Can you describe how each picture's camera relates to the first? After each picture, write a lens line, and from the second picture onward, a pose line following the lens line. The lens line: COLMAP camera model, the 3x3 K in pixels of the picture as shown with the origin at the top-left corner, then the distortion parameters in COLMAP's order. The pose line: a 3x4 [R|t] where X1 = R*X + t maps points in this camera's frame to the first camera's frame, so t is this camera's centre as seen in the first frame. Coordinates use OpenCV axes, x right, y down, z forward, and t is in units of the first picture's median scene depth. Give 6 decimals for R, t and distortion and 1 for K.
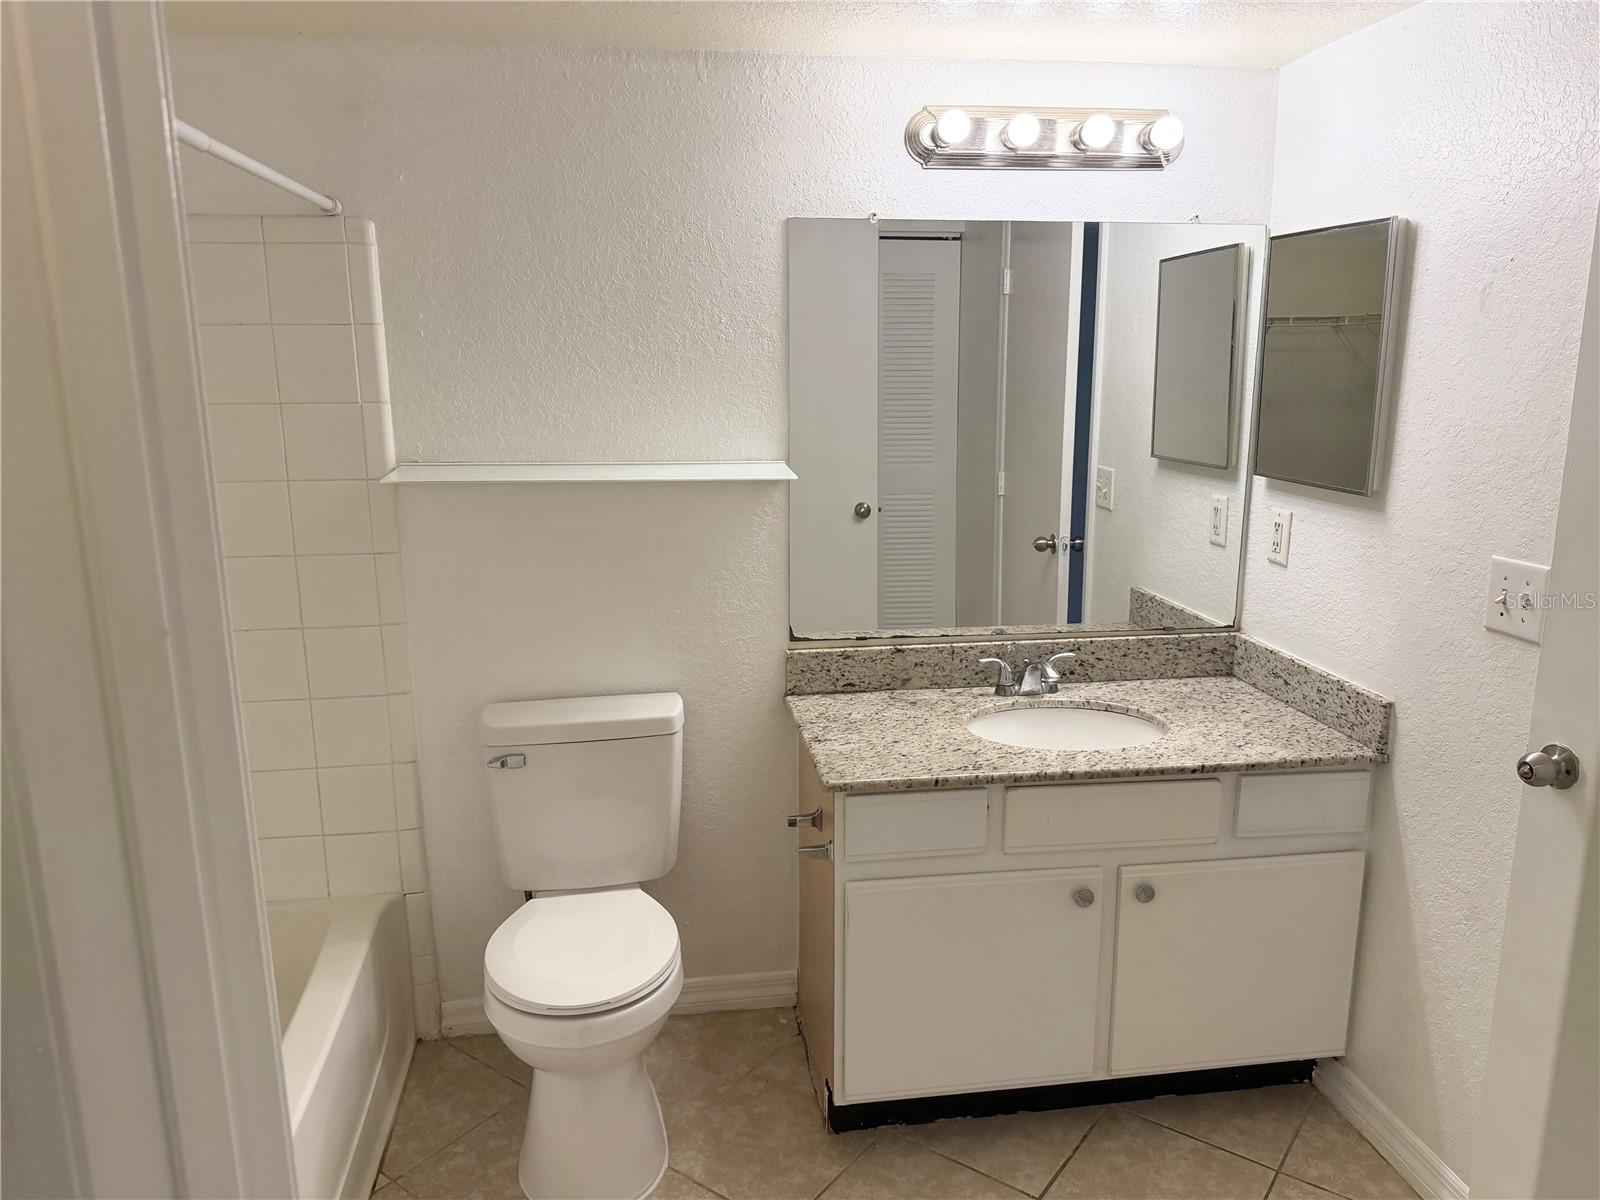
lens RADIAL K [[1123.4, 0, 800.0], [0, 1123.4, 600.0], [0, 0, 1]] dist [0.089051, -0.133068]
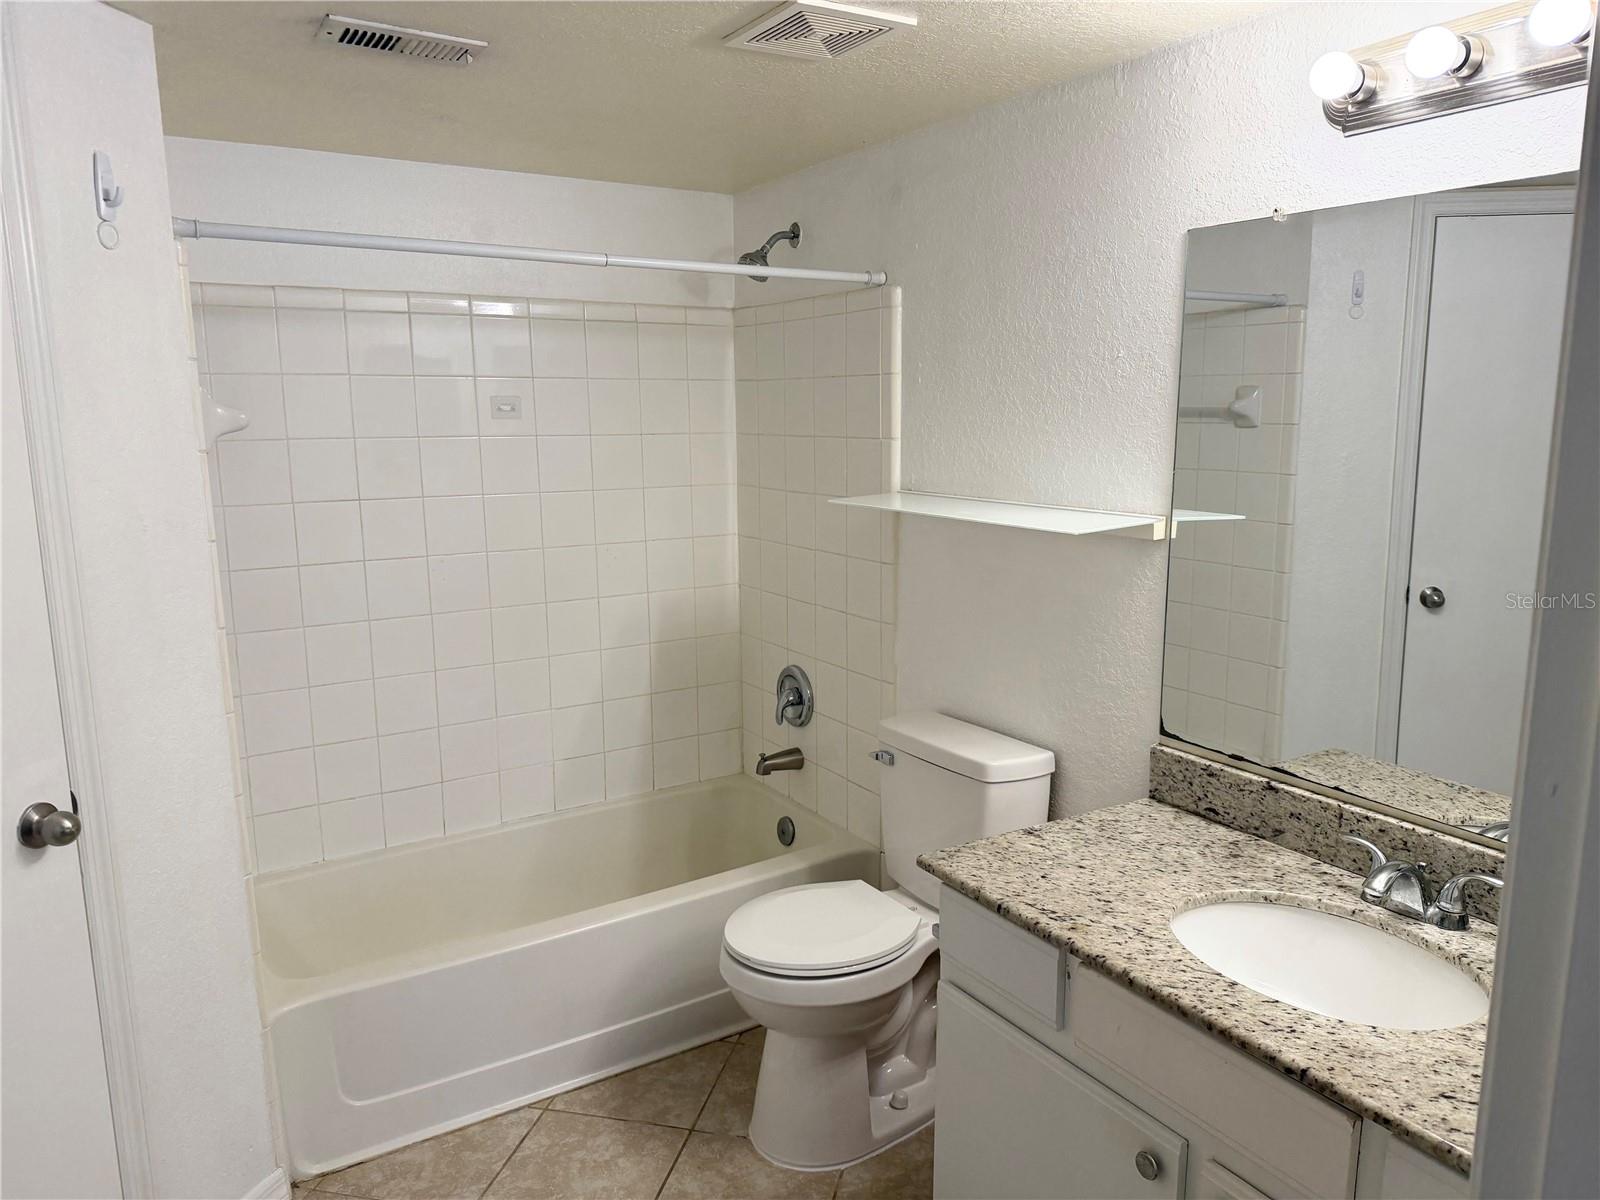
lens RADIAL K [[1123.4, 0, 800.0], [0, 1123.4, 600.0], [0, 0, 1]] dist [0.089051, -0.133068]
pose [[0.406691, 0.156801, -0.900009, 0.621018], [-0.190202, 0.978105, 0.084460, -0.080571], [0.893547, 0.136835, 0.427610, 0.392077]]
